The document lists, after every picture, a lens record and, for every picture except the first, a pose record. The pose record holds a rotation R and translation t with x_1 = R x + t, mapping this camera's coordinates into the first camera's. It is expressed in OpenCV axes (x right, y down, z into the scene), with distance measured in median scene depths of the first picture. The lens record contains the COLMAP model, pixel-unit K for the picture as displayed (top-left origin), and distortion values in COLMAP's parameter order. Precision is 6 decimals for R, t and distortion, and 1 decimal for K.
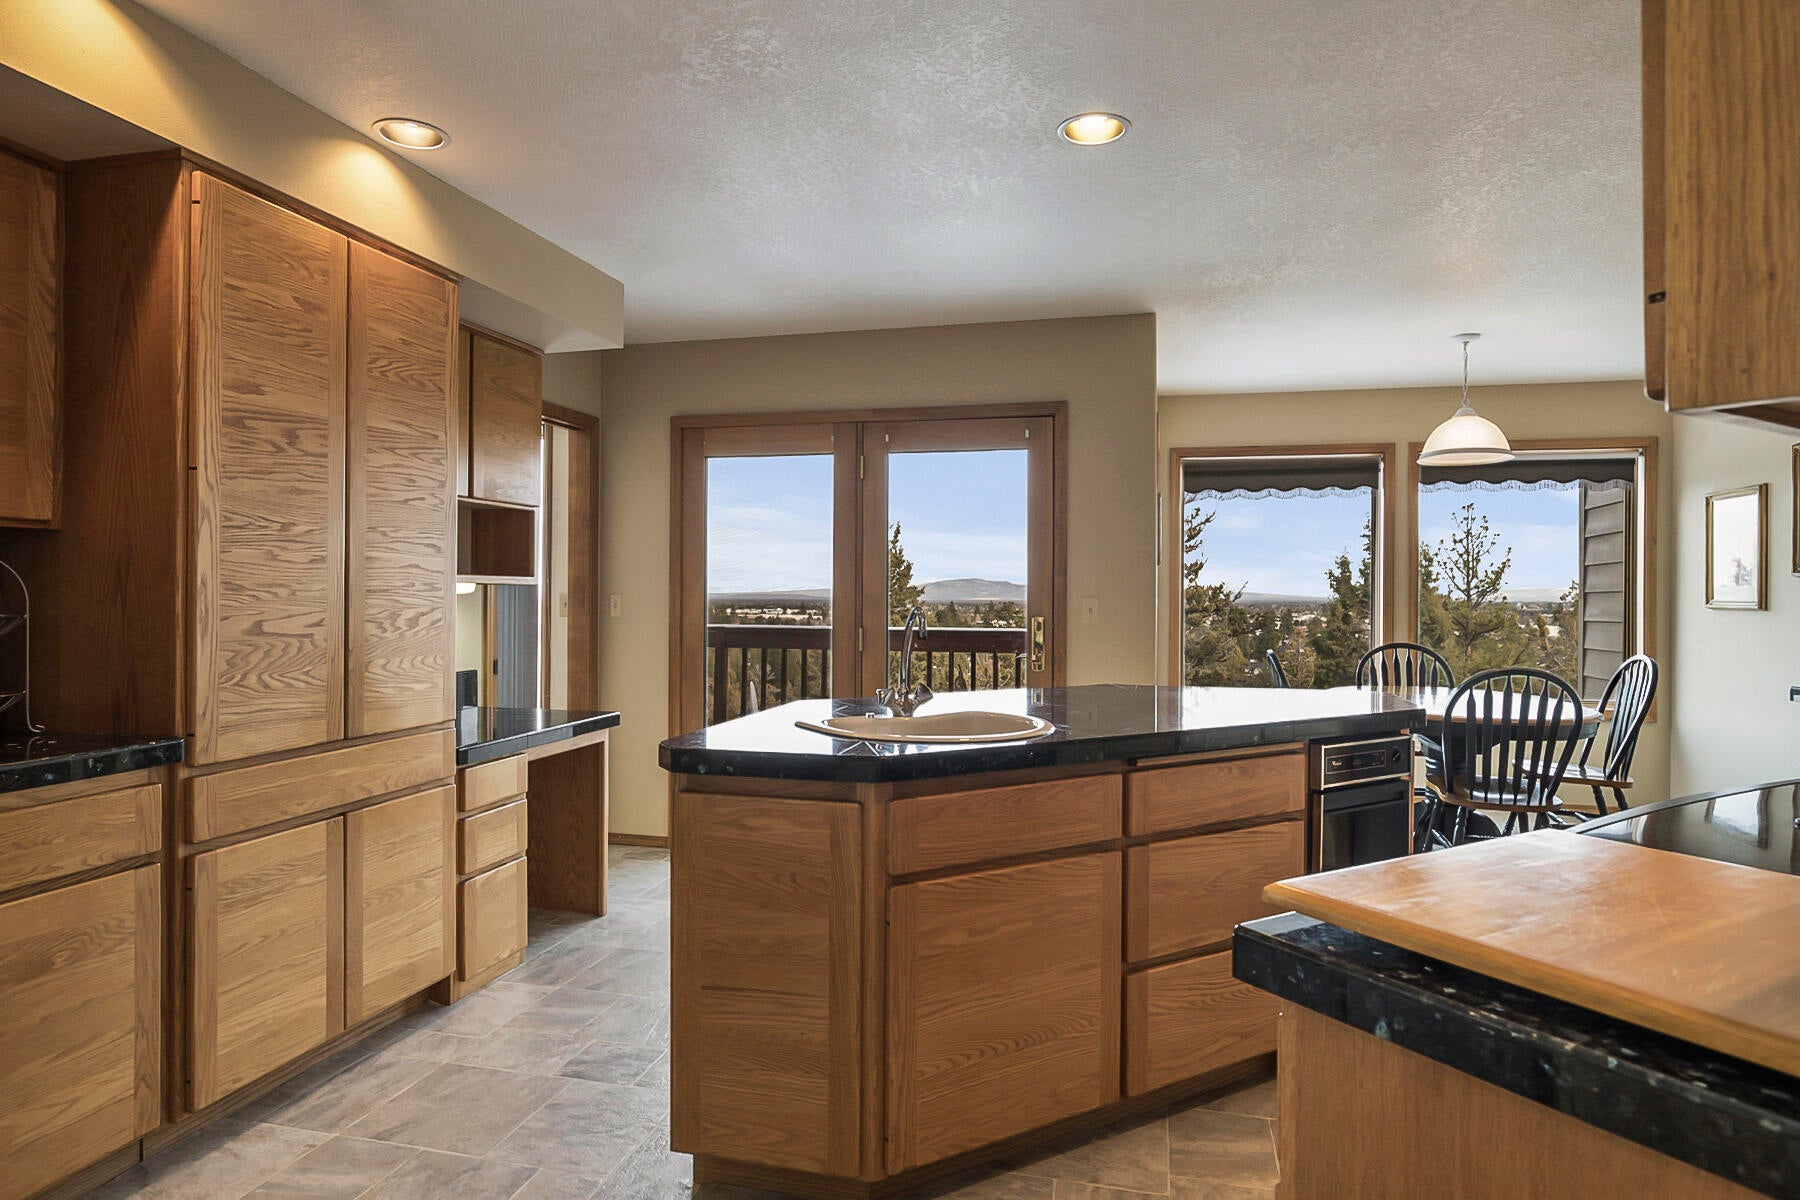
lens RADIAL K [[1017.2, 0, 902.3], [0, 1017.2, 596.5], [0, 0, 1]] dist [-0.021968, 0.007713]
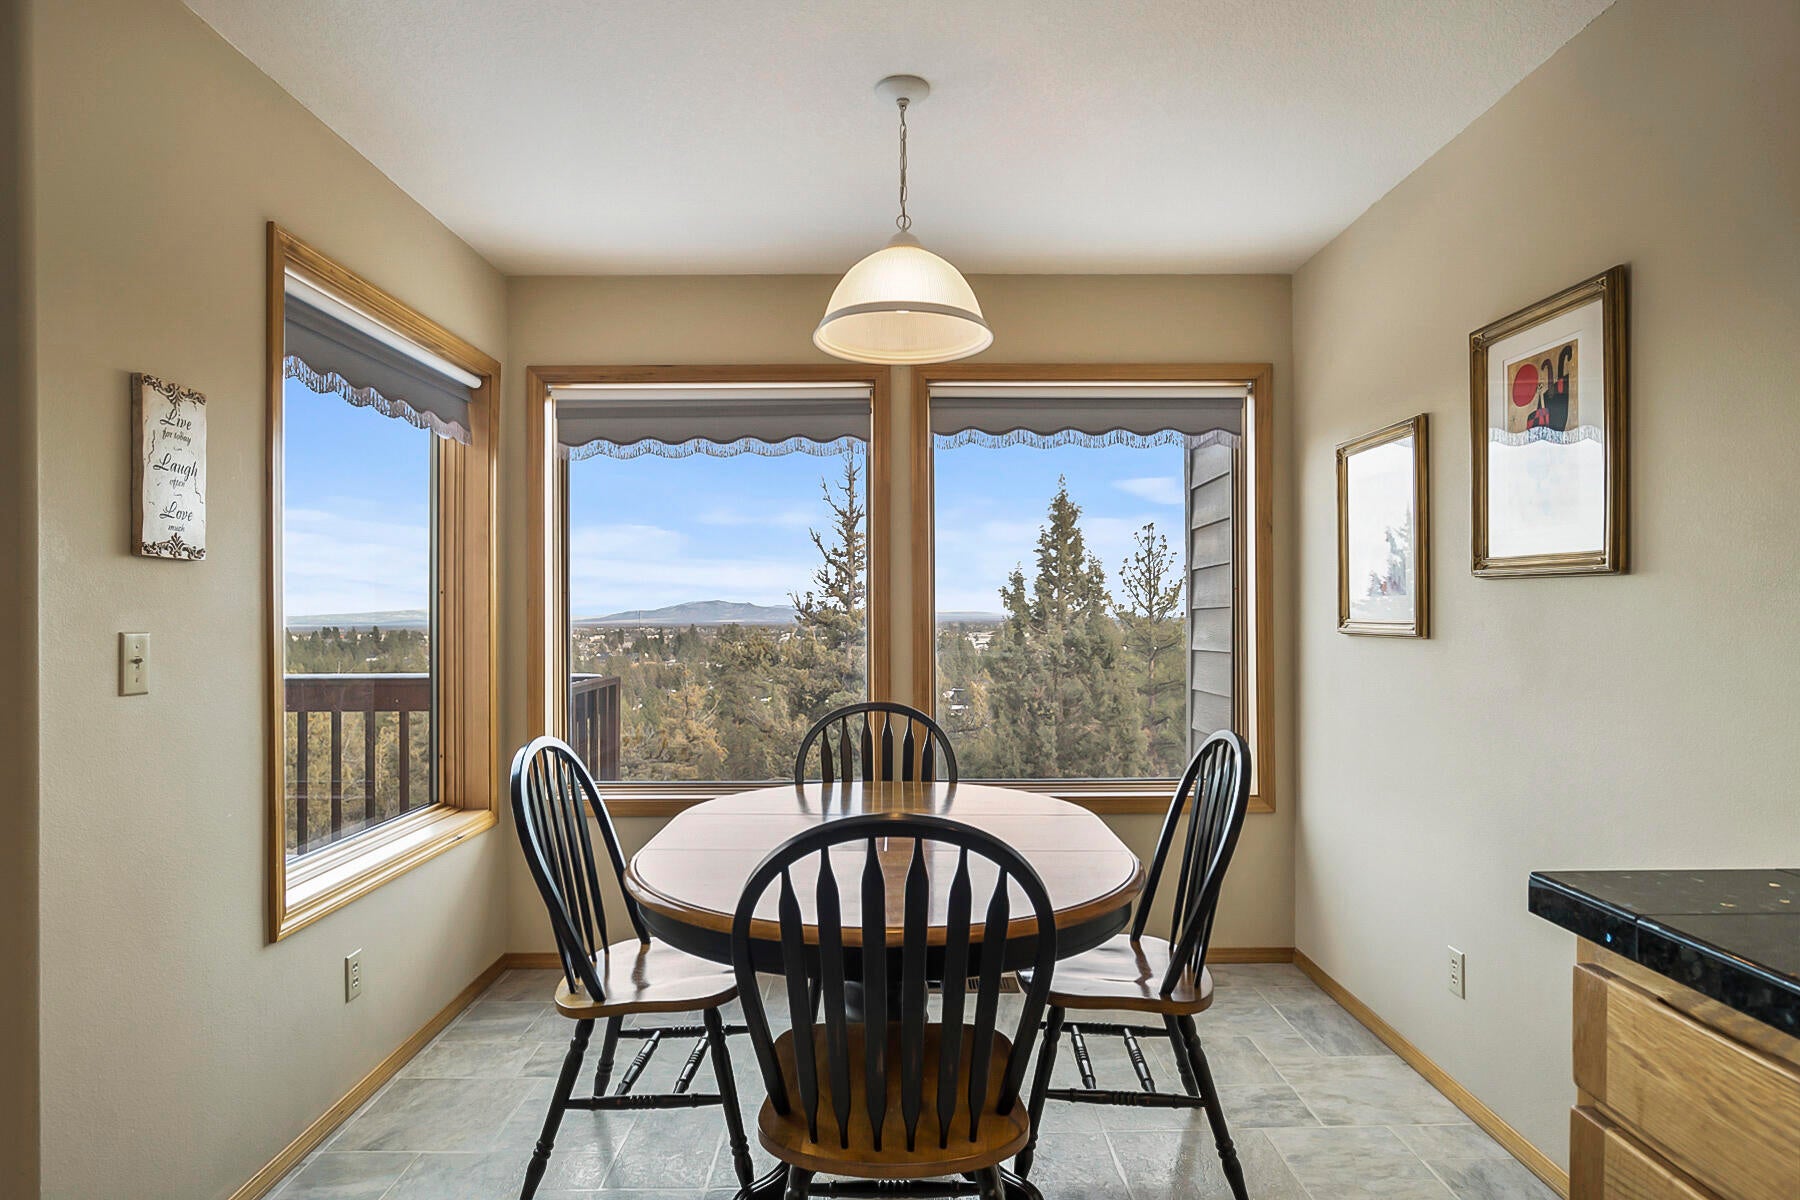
lens RADIAL K [[1017.2, 0, 901.3], [0, 1017.2, 605.3], [0, 0, 1]] dist [-0.021968, 0.007713]
pose [[0.966946, -0.007718, 0.254863, 0.089229], [0.010619, 0.999894, -0.010010, -0.000521], [-0.254759, 0.012385, 0.966925, 0.109597]]
